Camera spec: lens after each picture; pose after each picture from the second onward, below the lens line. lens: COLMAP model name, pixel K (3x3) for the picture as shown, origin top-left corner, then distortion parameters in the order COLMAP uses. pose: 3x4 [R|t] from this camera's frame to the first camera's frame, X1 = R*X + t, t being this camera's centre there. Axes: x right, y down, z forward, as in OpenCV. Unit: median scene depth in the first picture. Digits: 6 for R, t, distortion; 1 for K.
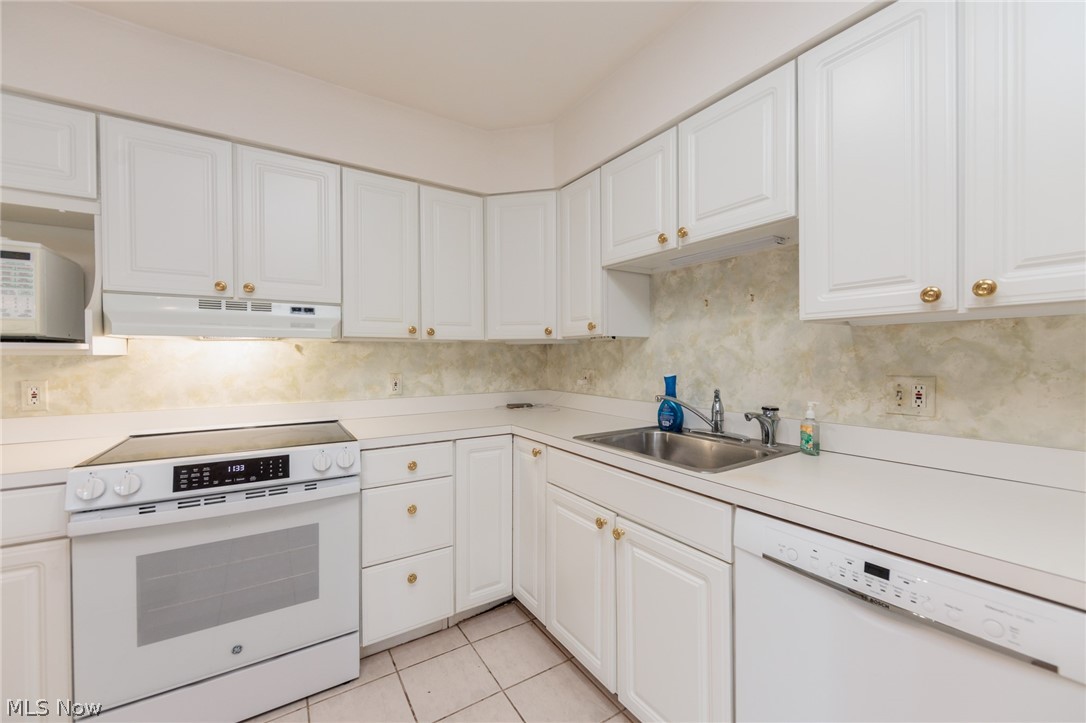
lens RADIAL K [[432.7, 0, 545.5], [0, 432.7, 361.1], [0, 0, 1]] dist [-0.001520, -0.000190]
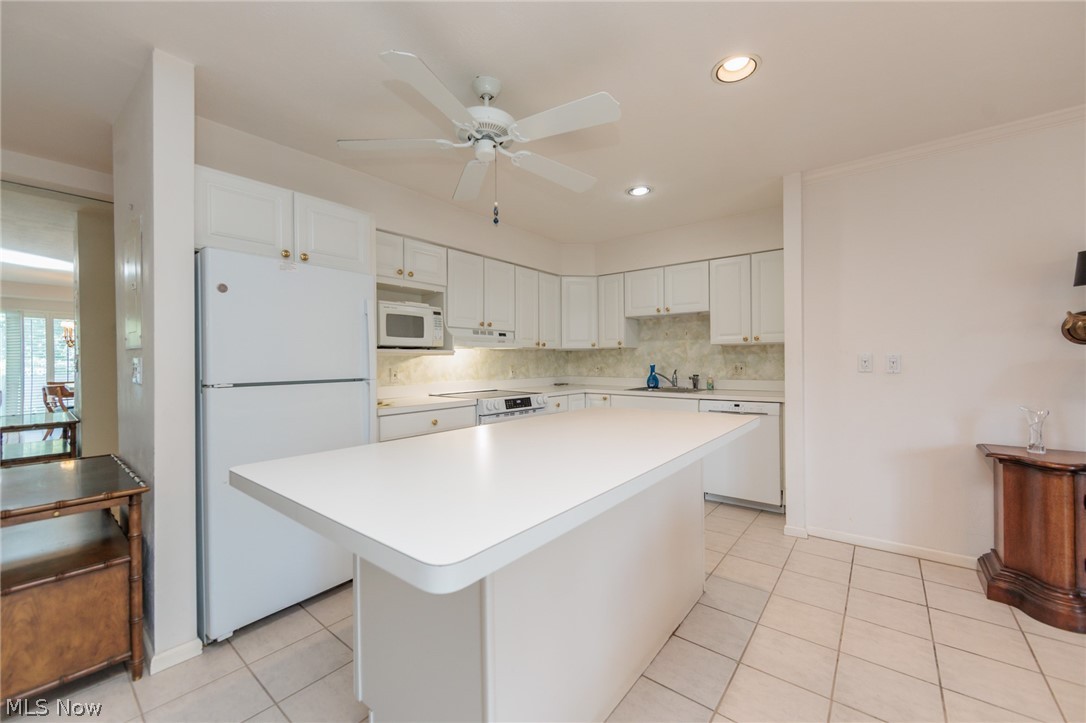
lens RADIAL K [[421.7, 0, 554.1], [0, 421.7, 362.8], [0, 0, 1]] dist [-0.000497, -0.000094]
pose [[0.945757, -0.005116, 0.324834, -0.953747], [0.007063, 0.999963, -0.004815, 0.029941], [-0.324797, 0.006848, 0.945759, -0.979536]]
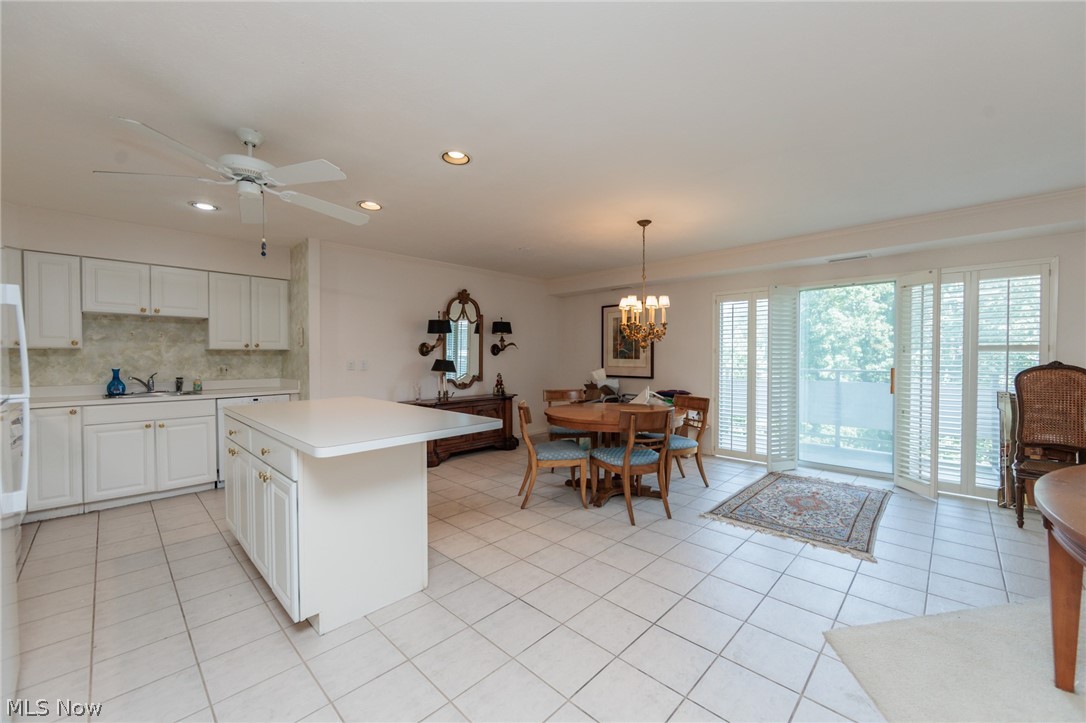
lens RADIAL K [[420.0, 0, 543.0], [0, 420.0, 361.5], [0, 0, 1]] dist [-0.012998, -0.000035]
pose [[-0.221972, -0.009592, 0.975006, -2.072027], [0.011527, 0.999856, 0.012461, -0.001864], [-0.974985, 0.014005, -0.221830, -0.535110]]
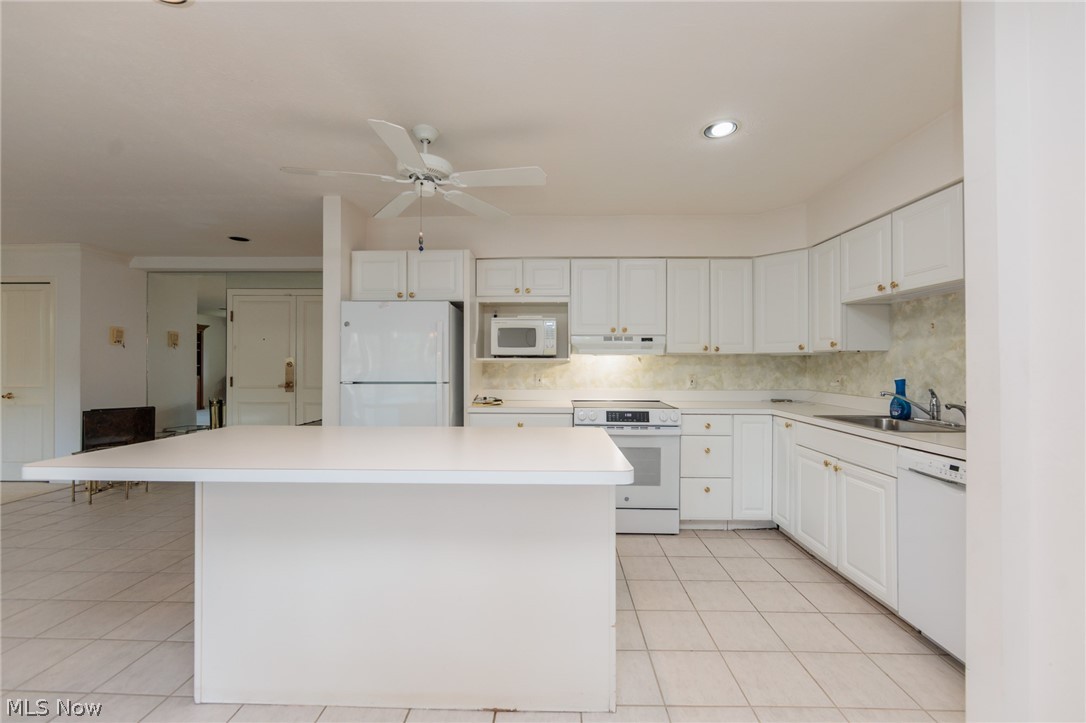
lens RADIAL K [[432.7, 0, 545.5], [0, 432.7, 361.1], [0, 0, 1]] dist [-0.001520, -0.000190]
pose [[0.829120, 0.001664, -0.559068, 0.121591], [-0.010080, 0.999878, -0.011972, 0.003982], [0.558979, 0.015562, 0.829036, -0.778938]]
